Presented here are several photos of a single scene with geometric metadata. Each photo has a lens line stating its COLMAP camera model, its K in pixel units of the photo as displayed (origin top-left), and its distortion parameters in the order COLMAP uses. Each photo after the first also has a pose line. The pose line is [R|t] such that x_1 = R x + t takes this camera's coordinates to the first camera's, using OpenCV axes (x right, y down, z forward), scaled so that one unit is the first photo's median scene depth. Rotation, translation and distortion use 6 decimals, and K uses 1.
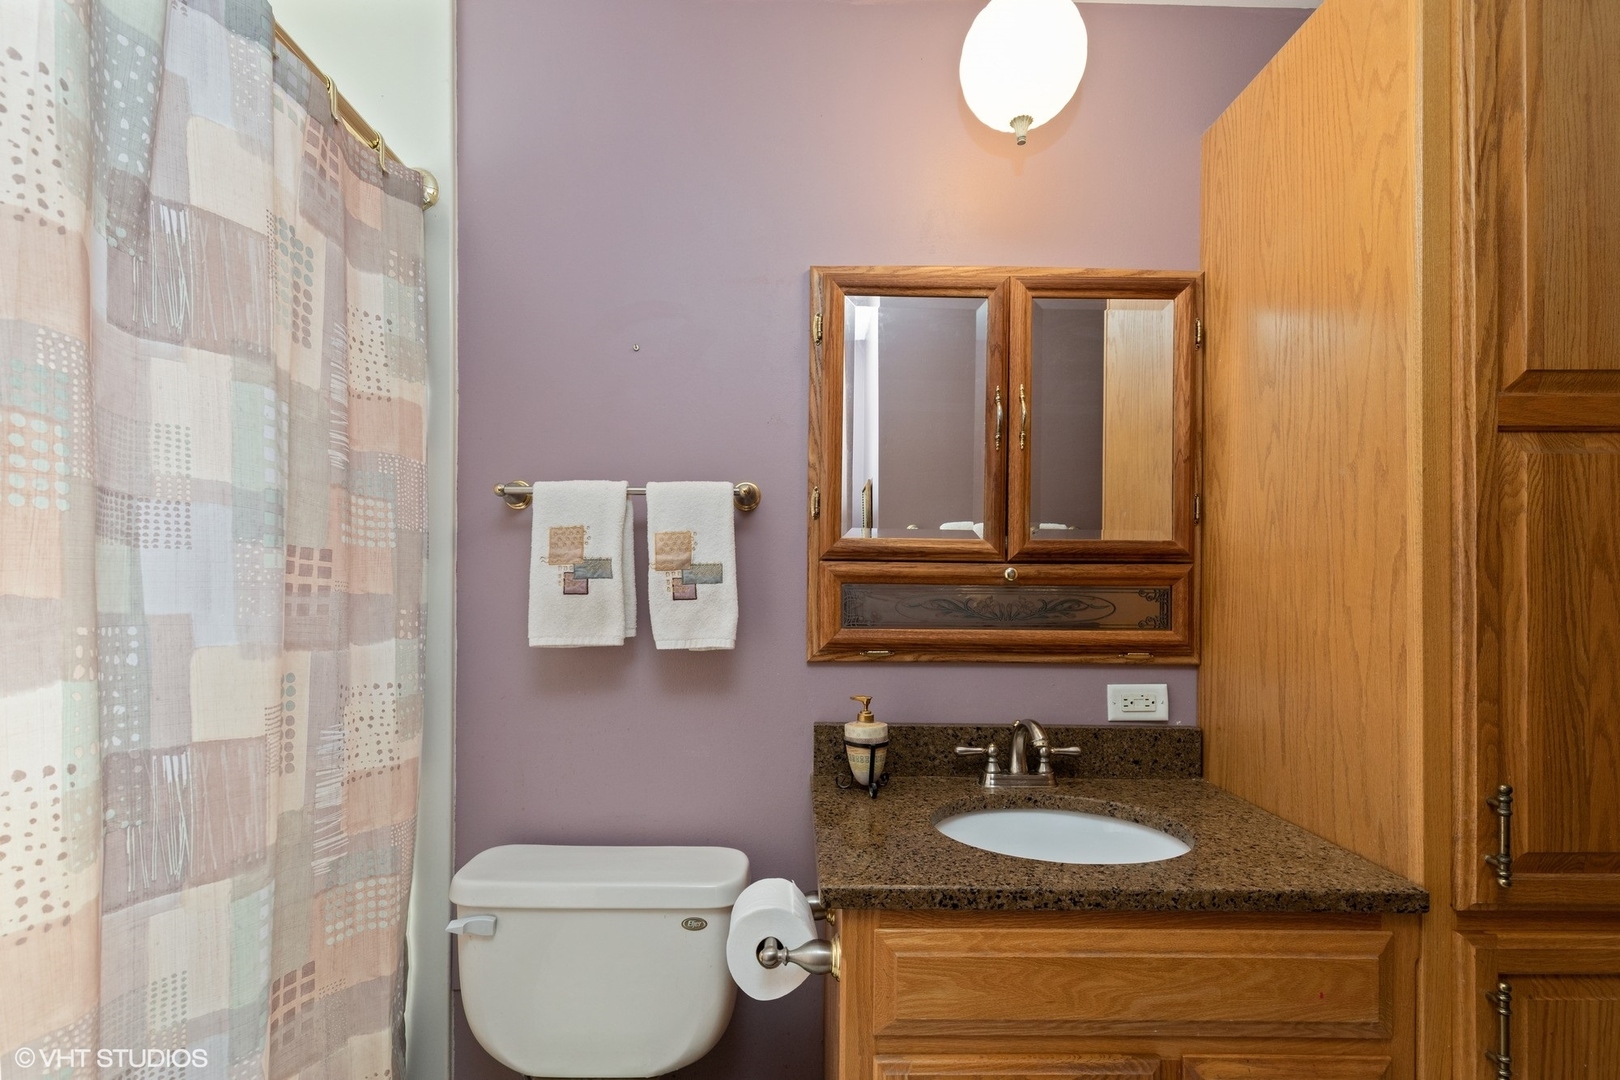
lens RADIAL K [[729.5, 0, 812.0], [0, 729.5, 576.7], [0, 0, 1]] dist [0.005473, 0.000586]
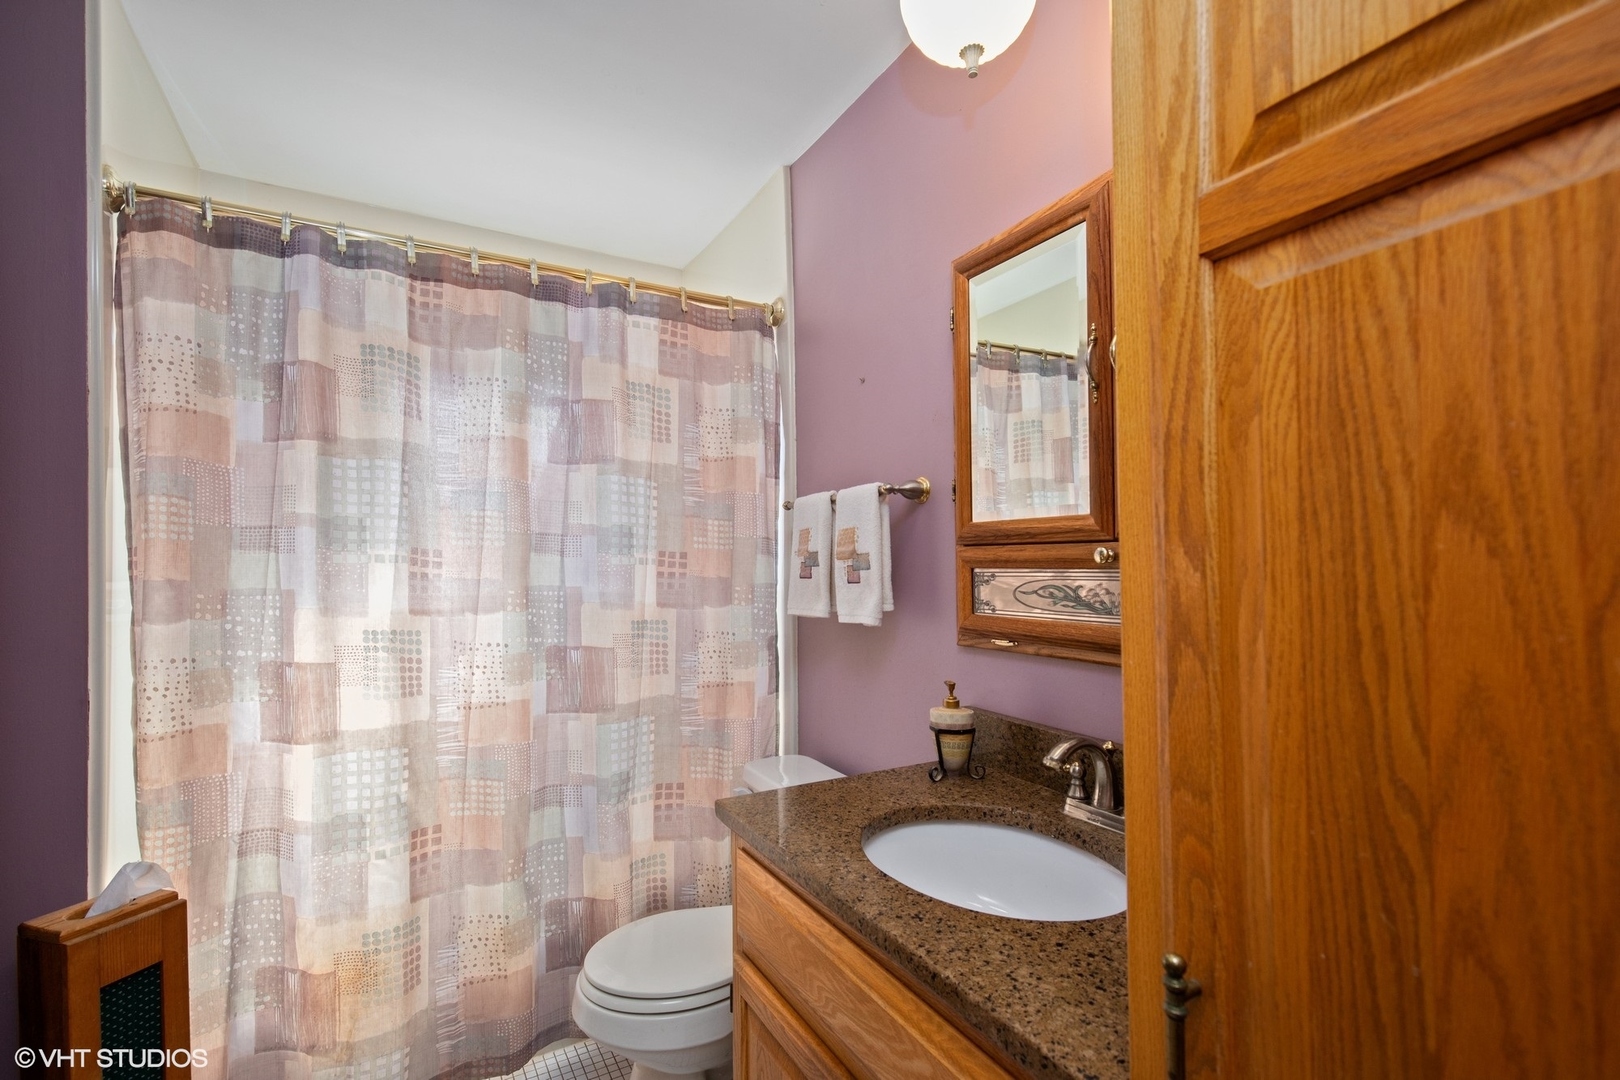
lens RADIAL K [[729.5, 0, 810.1], [0, 729.5, 553.2], [0, 0, 1]] dist [0.005473, 0.000586]
pose [[0.470638, -0.026308, -0.881934, 1.084329], [0.017224, 0.999639, -0.020627, 0.006659], [0.882158, -0.005482, 0.470921, 0.451102]]
